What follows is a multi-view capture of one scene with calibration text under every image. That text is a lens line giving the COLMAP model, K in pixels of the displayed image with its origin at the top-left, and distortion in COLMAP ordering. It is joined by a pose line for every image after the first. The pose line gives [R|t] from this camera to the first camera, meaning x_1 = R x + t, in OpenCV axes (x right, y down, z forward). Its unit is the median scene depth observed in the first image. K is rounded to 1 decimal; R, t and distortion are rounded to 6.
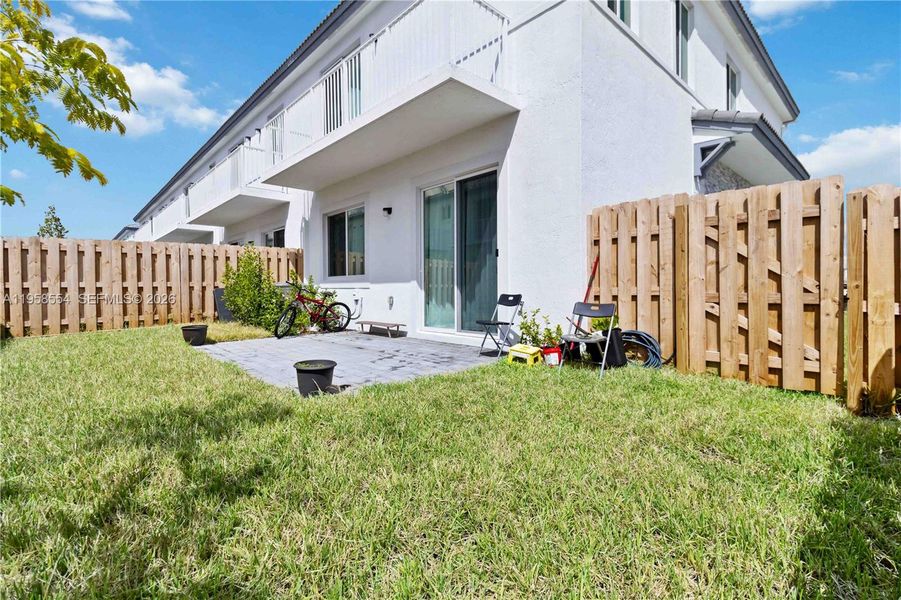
lens RADIAL K [[415.7, 0, 453.0], [0, 415.7, 291.2], [0, 0, 1]] dist [-0.001232, 0.000037]
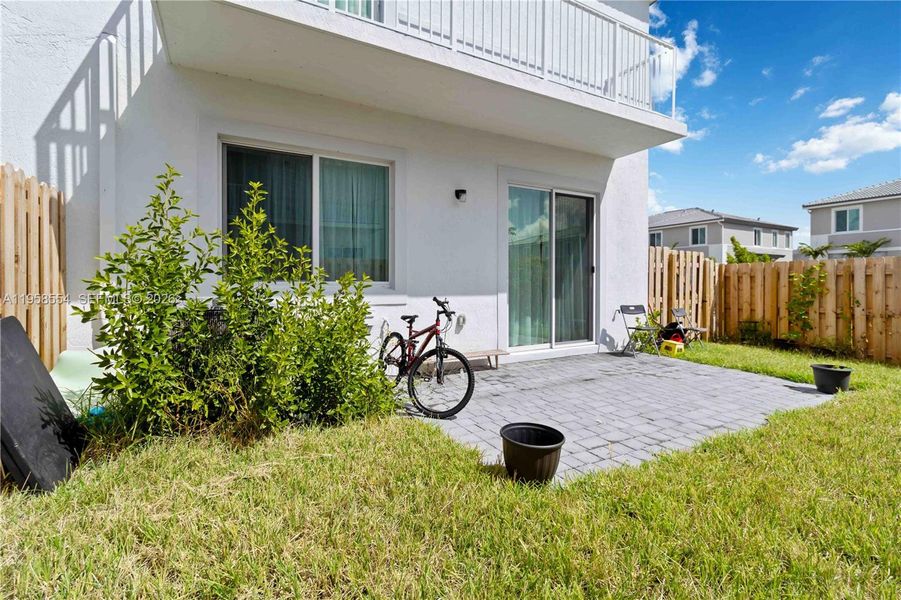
lens RADIAL K [[415.7, 0, 453.0], [0, 415.7, 291.2], [0, 0, 1]] dist [-0.001232, 0.000037]
pose [[0.235522, -0.002633, 0.971865, -0.900310], [0.007630, 0.999971, 0.000860, -0.029418], [-0.971839, 0.007213, 0.235535, 0.894060]]
